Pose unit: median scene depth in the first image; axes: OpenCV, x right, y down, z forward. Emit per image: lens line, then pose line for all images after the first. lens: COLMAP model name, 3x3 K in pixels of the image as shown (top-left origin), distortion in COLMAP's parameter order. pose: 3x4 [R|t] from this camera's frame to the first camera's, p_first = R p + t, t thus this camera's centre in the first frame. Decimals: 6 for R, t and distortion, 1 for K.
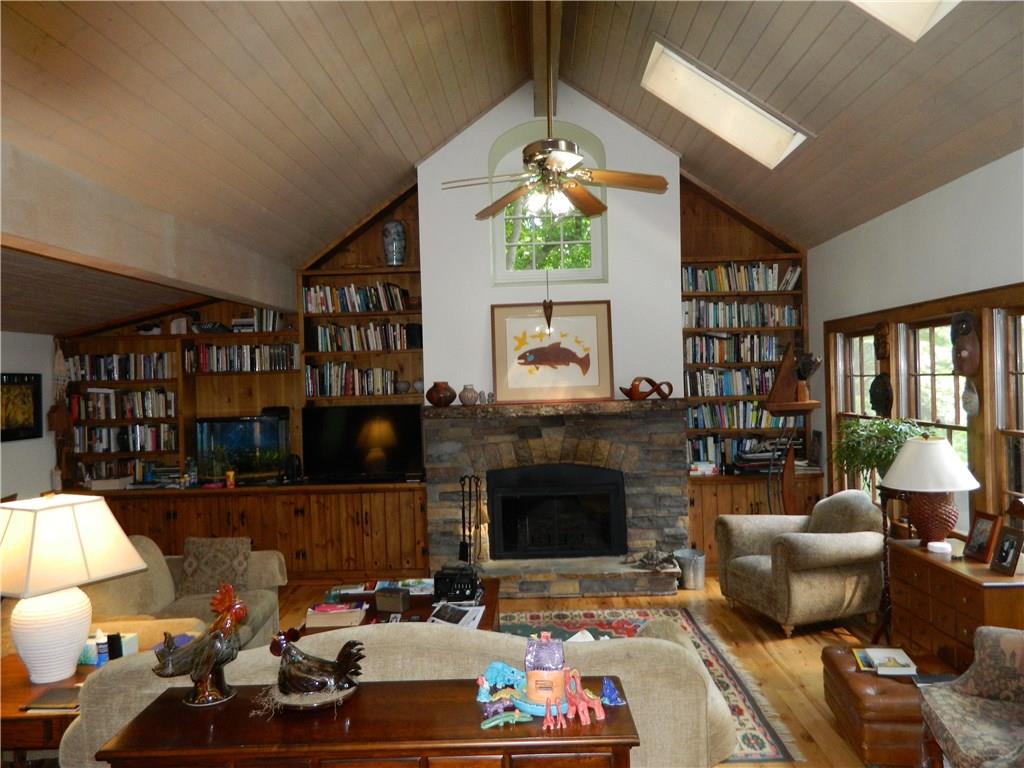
lens RADIAL K [[773.7, 0, 511.5], [0, 773.7, 378.2], [0, 0, 1]] dist [0.027310, 0.003056]
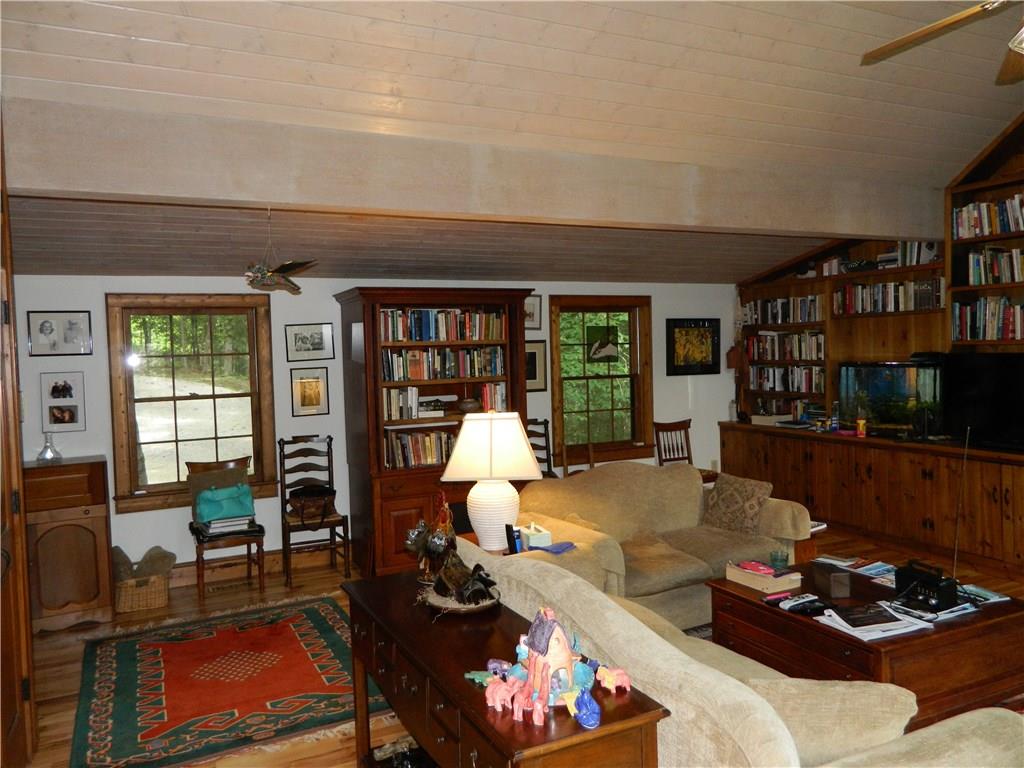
lens RADIAL K [[773.7, 0, 511.5], [0, 773.7, 378.2], [0, 0, 1]] dist [0.027310, 0.003056]
pose [[0.471529, 0.052504, -0.880286, 0.252853], [0.010710, 0.997811, 0.065250, 0.004297], [0.881786, -0.040195, 0.469935, 0.184021]]
